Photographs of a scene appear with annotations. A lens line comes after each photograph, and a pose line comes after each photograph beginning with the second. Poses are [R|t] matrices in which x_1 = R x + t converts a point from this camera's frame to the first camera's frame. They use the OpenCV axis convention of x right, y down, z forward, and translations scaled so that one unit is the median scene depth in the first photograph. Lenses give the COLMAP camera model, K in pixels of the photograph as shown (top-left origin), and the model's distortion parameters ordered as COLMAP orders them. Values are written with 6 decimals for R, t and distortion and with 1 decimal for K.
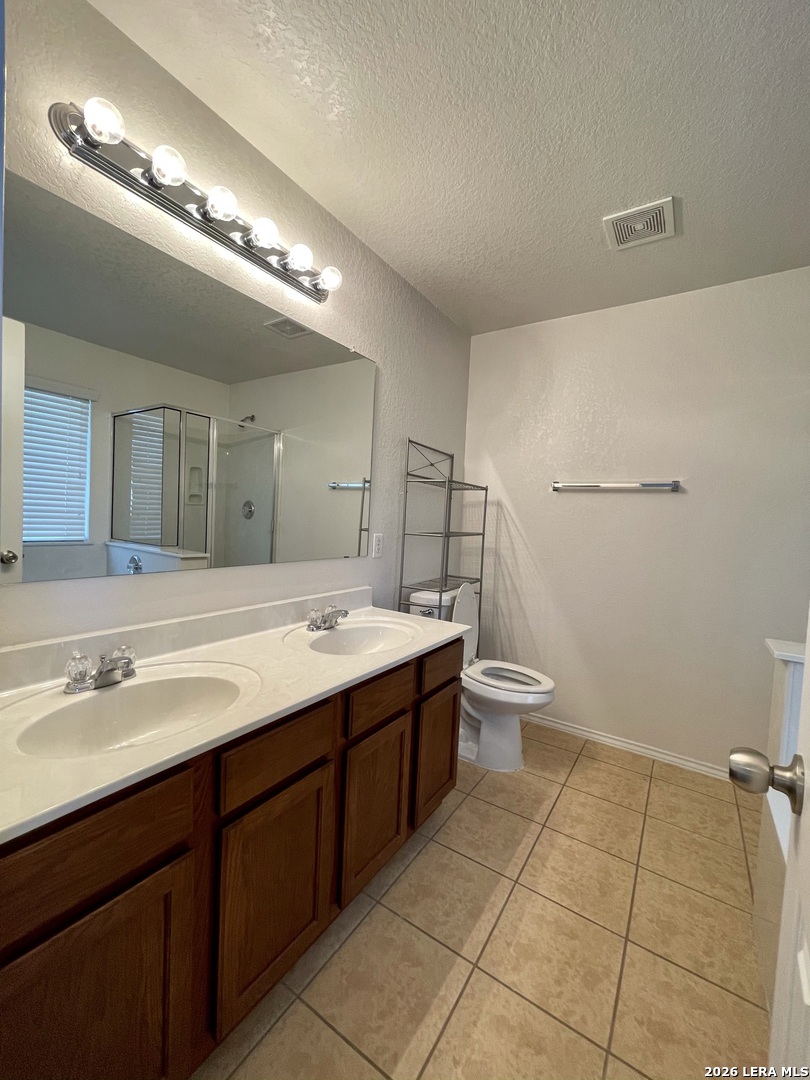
lens RADIAL K [[436.1, 0, 408.4], [0, 436.1, 535.7], [0, 0, 1]] dist [0.002994, 0.000036]
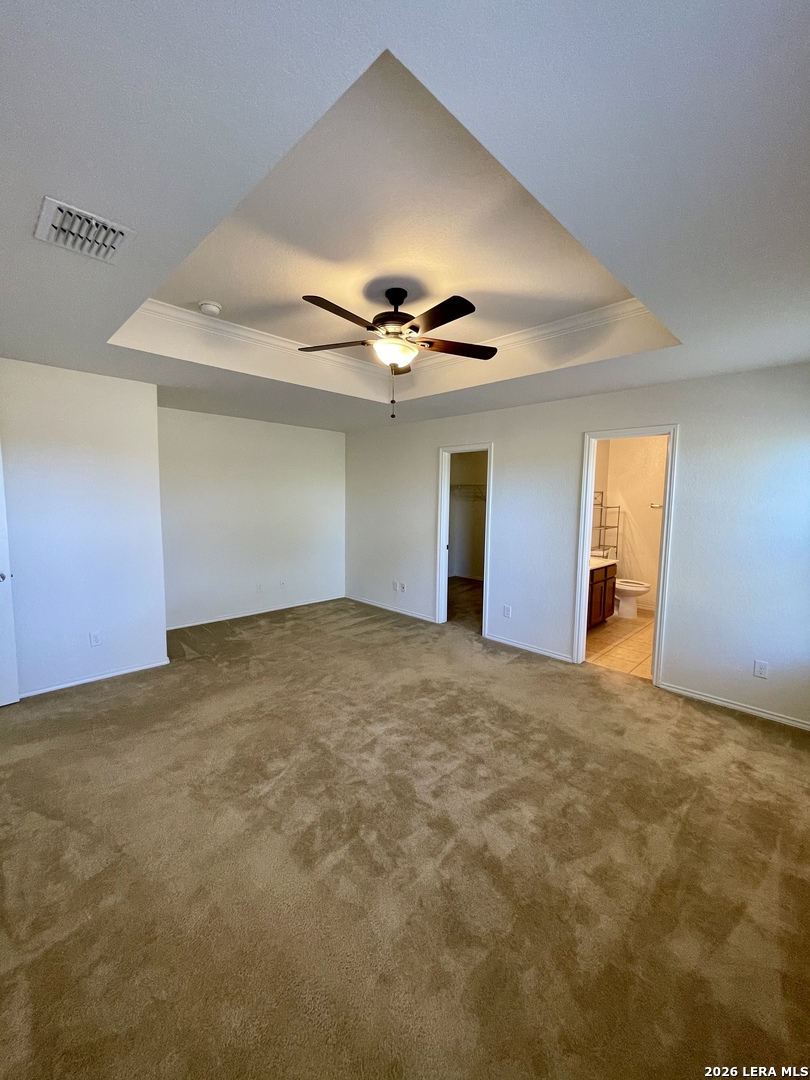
lens RADIAL K [[436.1, 0, 409.8], [0, 436.1, 540.5], [0, 0, 1]] dist [0.002994, 0.000036]
pose [[0.979834, -0.012574, -0.199416, -0.462862], [0.023010, 0.998479, 0.050103, -0.074680], [0.198482, -0.053681, 0.978633, -1.529968]]
